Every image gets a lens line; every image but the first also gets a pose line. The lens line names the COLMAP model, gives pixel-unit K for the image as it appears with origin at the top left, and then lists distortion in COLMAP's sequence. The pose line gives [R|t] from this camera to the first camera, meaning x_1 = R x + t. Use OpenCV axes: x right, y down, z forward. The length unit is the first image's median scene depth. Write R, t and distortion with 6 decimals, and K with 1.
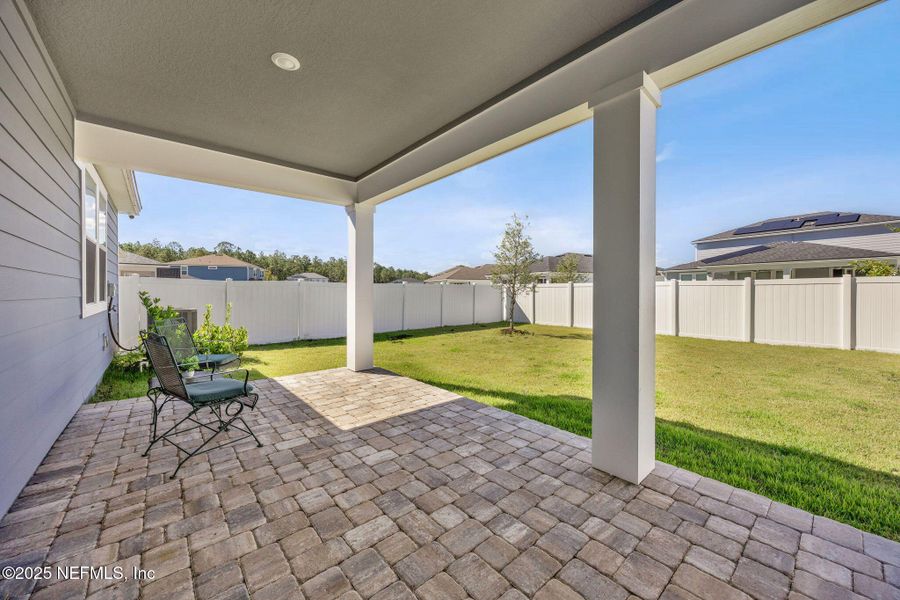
lens RADIAL K [[336.5, 0, 451.0], [0, 336.5, 295.0], [0, 0, 1]] dist [-0.000121, -0.000305]
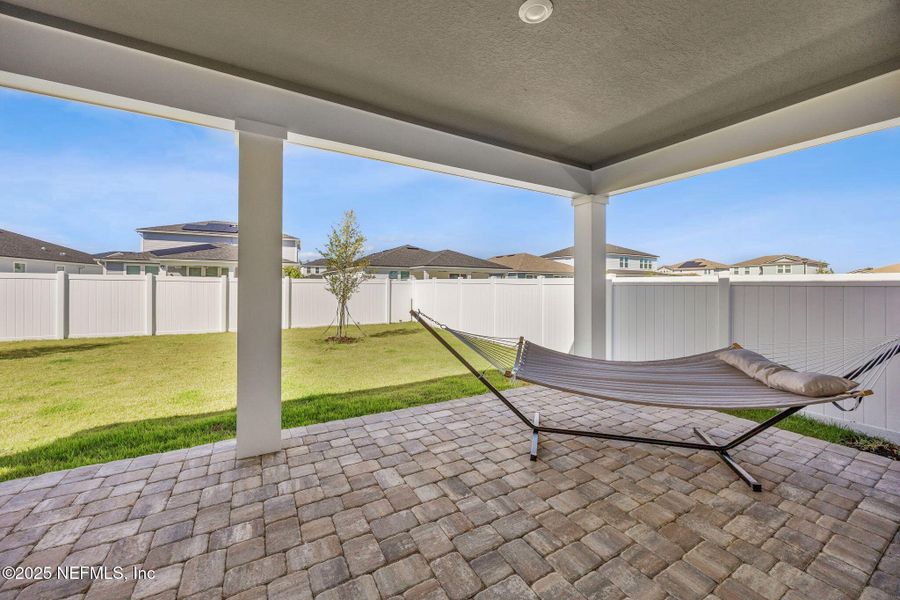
lens RADIAL K [[350.8, 0, 449.9], [0, 350.8, 286.9], [0, 0, 1]] dist [-0.000836, -0.000206]
pose [[0.187094, 0.004581, 0.982331, -0.516982], [-0.002862, 0.999987, -0.004118, -0.039031], [-0.982338, -0.002041, 0.187104, 0.107951]]
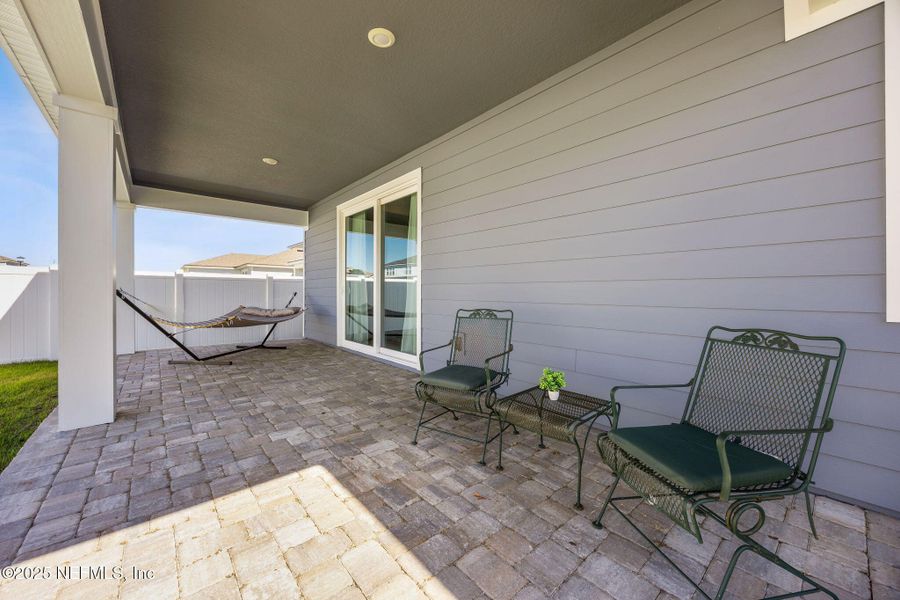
lens RADIAL K [[336.5, 0, 451.0], [0, 336.5, 295.0], [0, 0, 1]] dist [-0.000121, -0.000305]
pose [[-0.999854, 0.003232, -0.016782, -0.698907], [0.003032, 0.999924, 0.011970, 0.042980], [0.016820, 0.011917, -0.999788, 2.035115]]
